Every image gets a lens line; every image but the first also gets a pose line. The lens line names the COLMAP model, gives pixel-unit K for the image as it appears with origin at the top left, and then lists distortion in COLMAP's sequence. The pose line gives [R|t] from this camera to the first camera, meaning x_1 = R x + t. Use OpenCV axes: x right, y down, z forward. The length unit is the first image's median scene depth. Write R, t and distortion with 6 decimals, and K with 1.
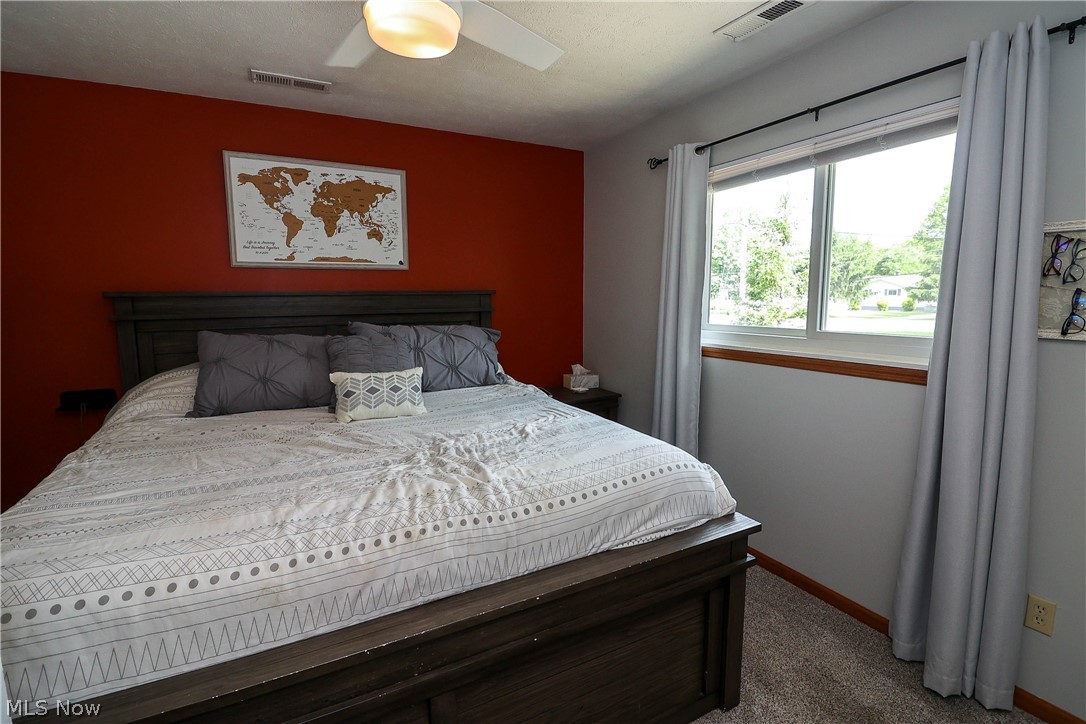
lens RADIAL K [[506.6, 0, 543.0], [0, 506.6, 362.0], [0, 0, 1]] dist [-0.002955, -0.000989]
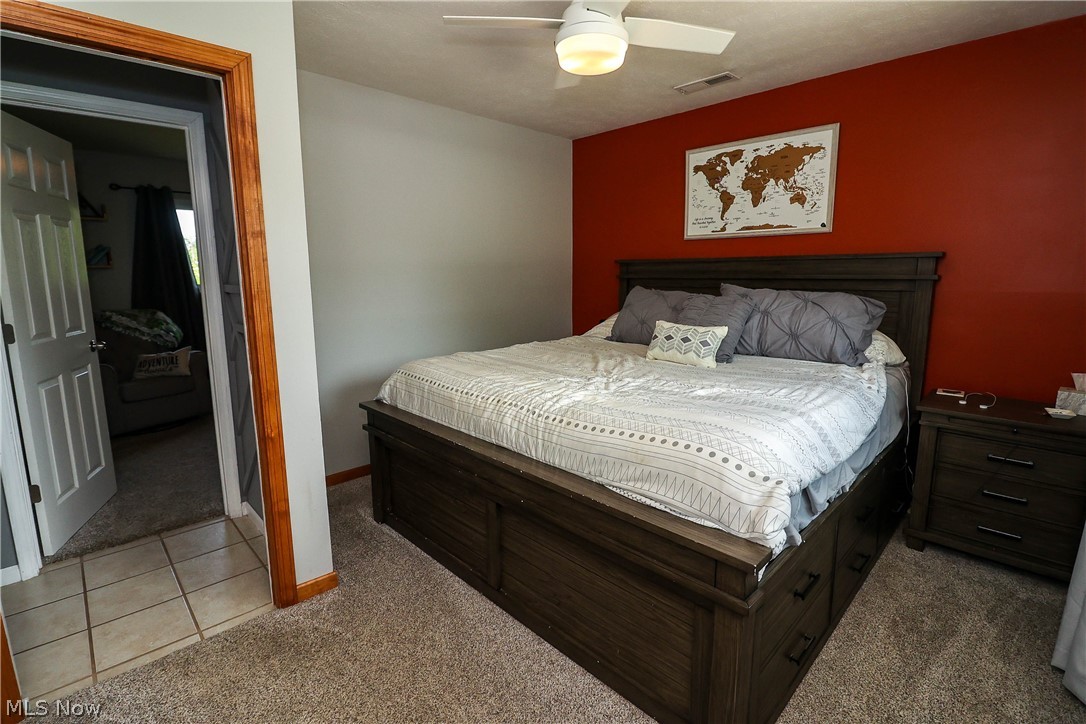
lens RADIAL K [[506.6, 0, 543.0], [0, 506.6, 362.0], [0, 0, 1]] dist [-0.002955, -0.000989]
pose [[0.275224, 0.173150, -0.945659, 0.566814], [-0.124731, 0.981765, 0.143459, -0.017751], [0.953254, 0.078469, 0.291803, 0.276770]]
